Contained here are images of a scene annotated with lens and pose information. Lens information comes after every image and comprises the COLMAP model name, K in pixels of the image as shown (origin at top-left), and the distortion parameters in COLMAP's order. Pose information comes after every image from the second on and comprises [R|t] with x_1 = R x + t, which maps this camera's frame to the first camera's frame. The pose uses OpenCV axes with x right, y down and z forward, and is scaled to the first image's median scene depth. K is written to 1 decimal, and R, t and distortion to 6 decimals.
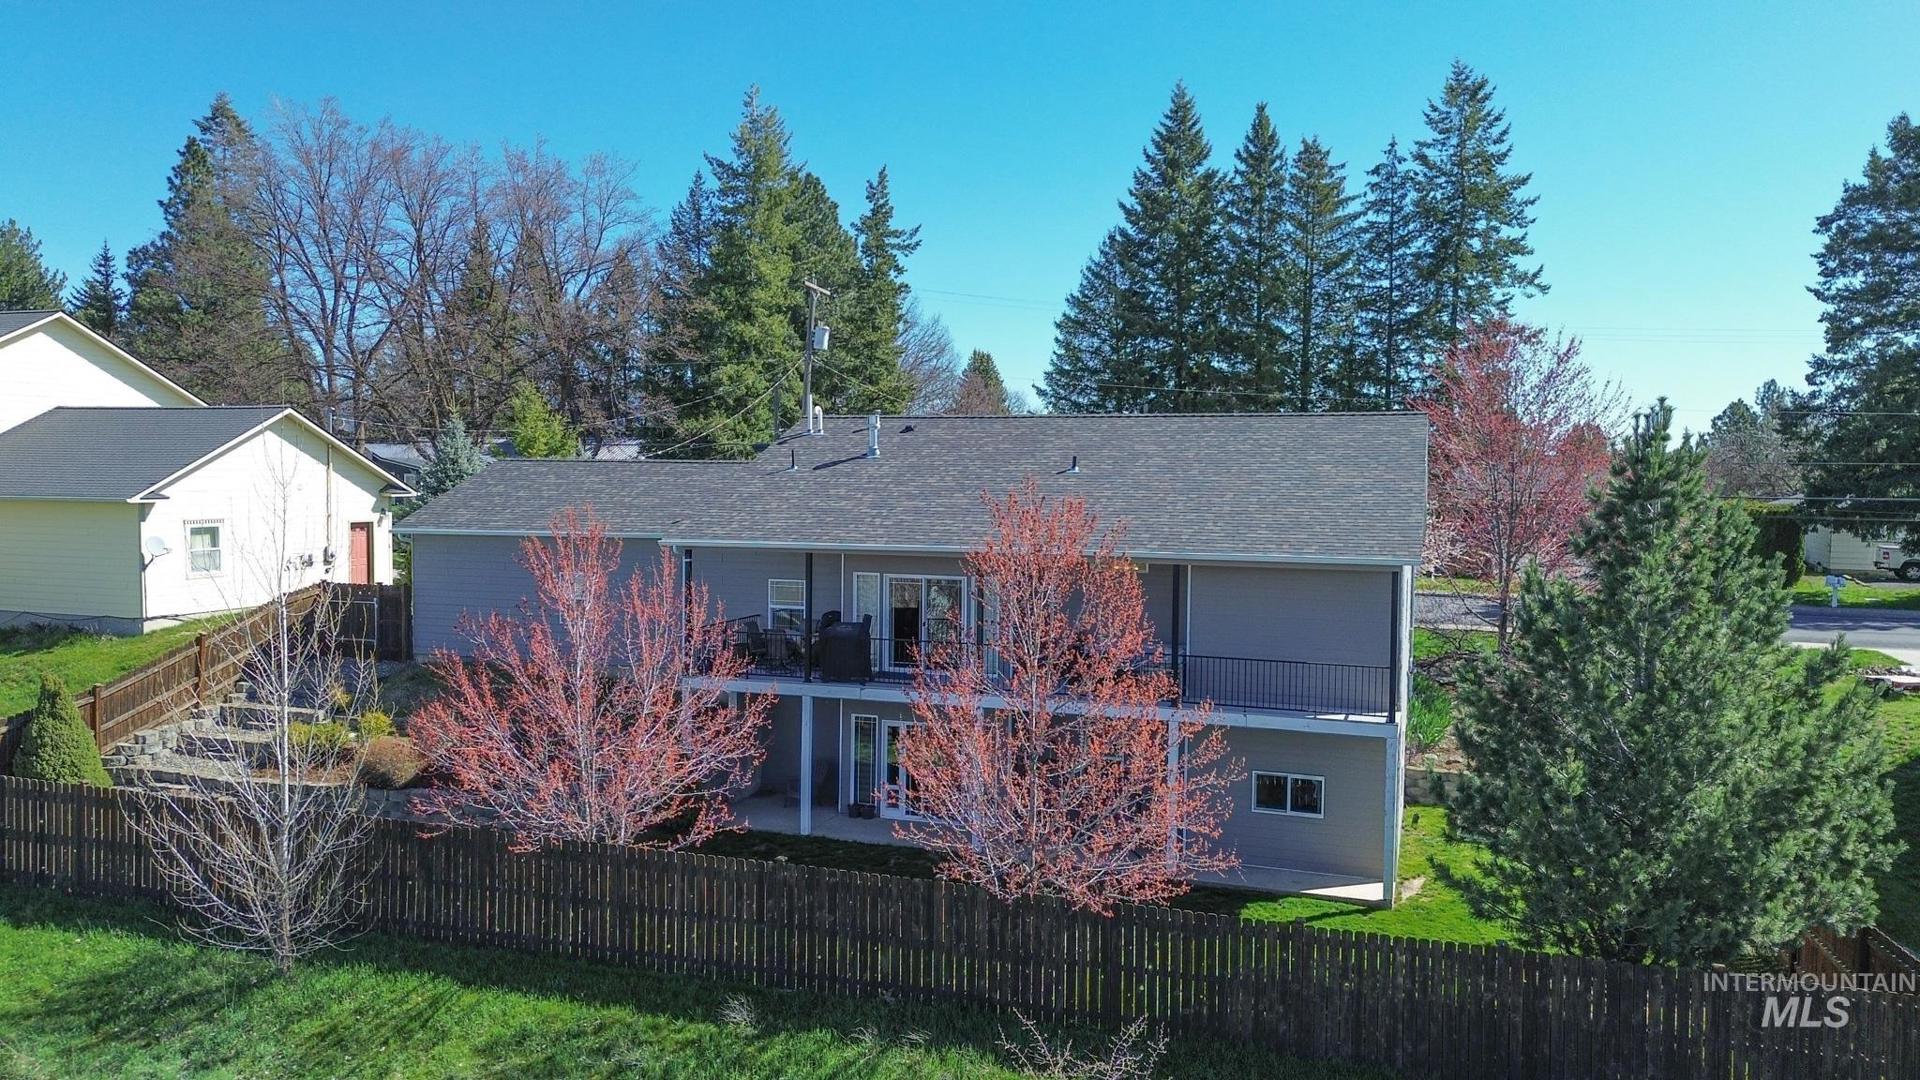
lens RADIAL K [[1365.9, 0, 970.4], [0, 1365.9, 535.0], [0, 0, 1]] dist [0.087780, -0.080923]
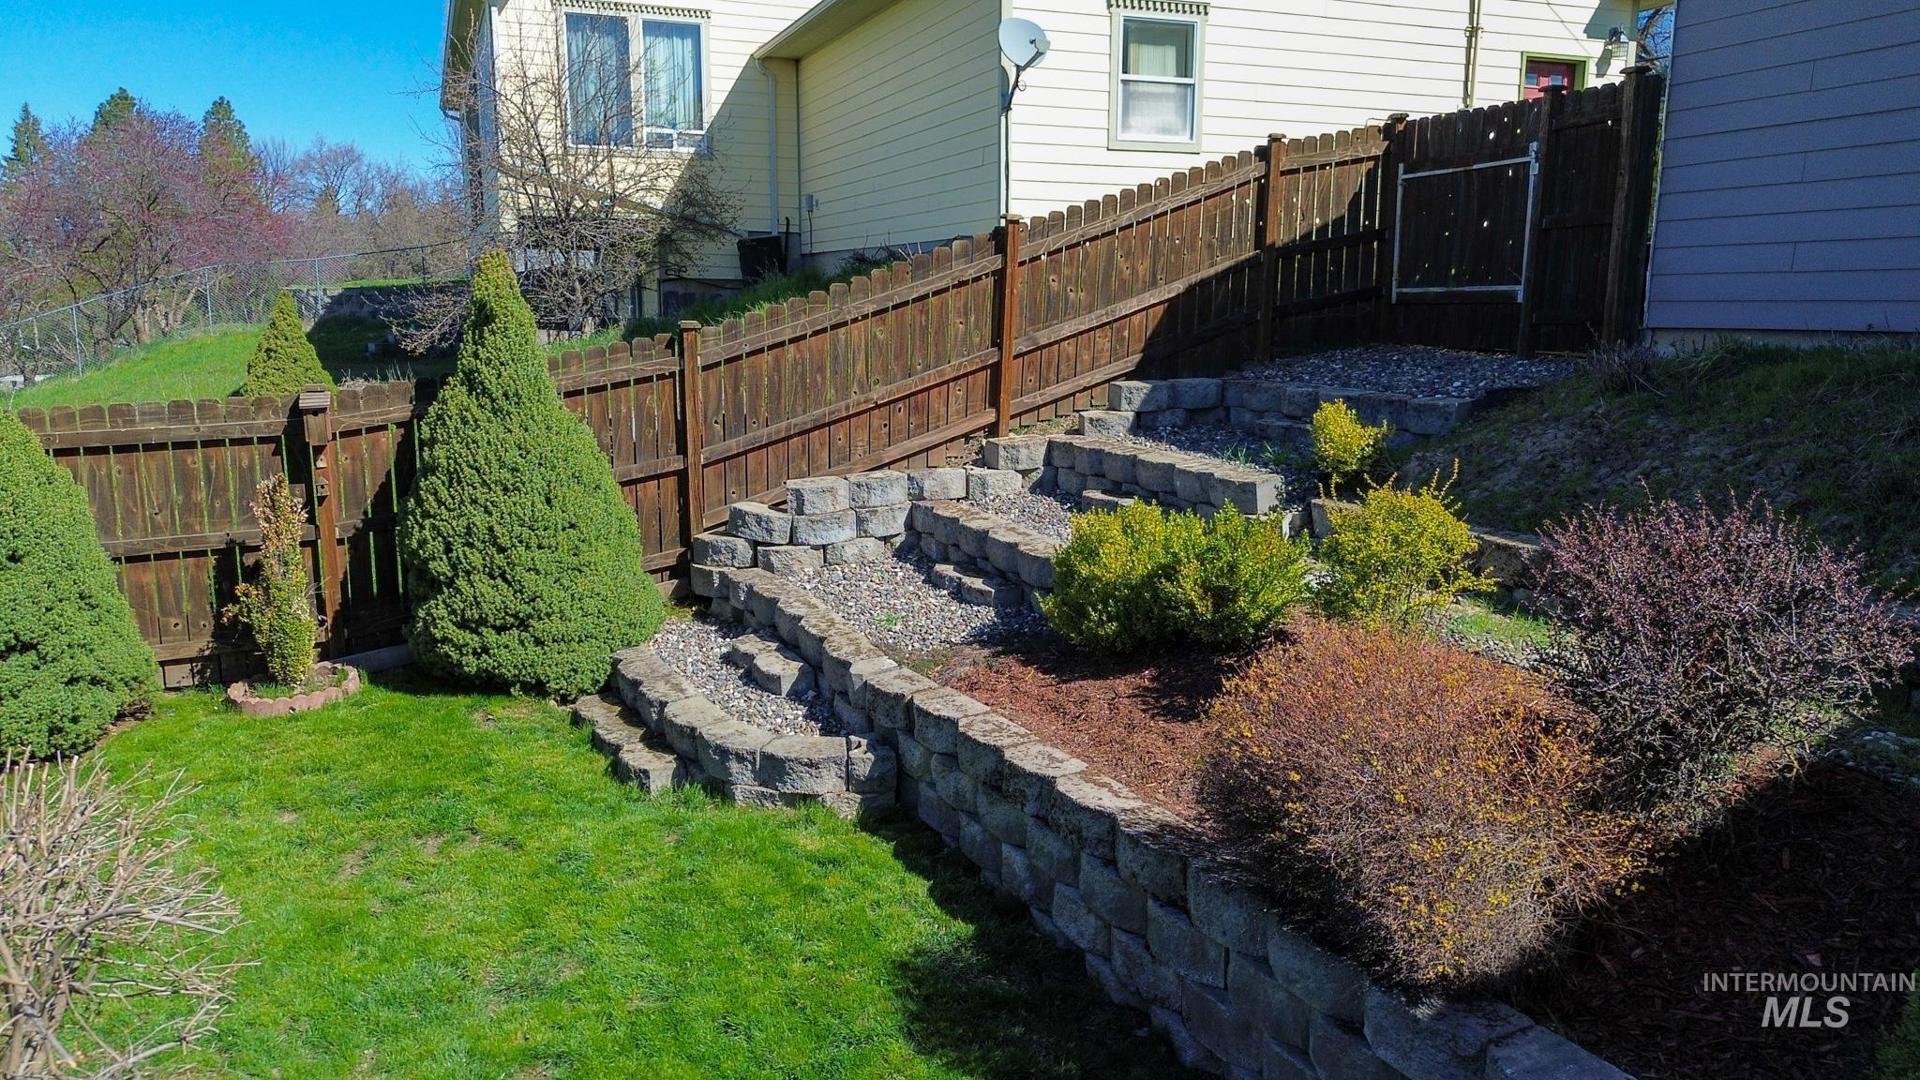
lens RADIAL K [[1365.9, 0, 970.4], [0, 1365.9, 535.0], [0, 0, 1]] dist [0.087780, -0.080923]
pose [[0.661209, 0.126758, -0.739415, -0.200611], [-0.043575, 0.990447, 0.130826, 0.068701], [0.748935, -0.054283, 0.660416, 0.508073]]
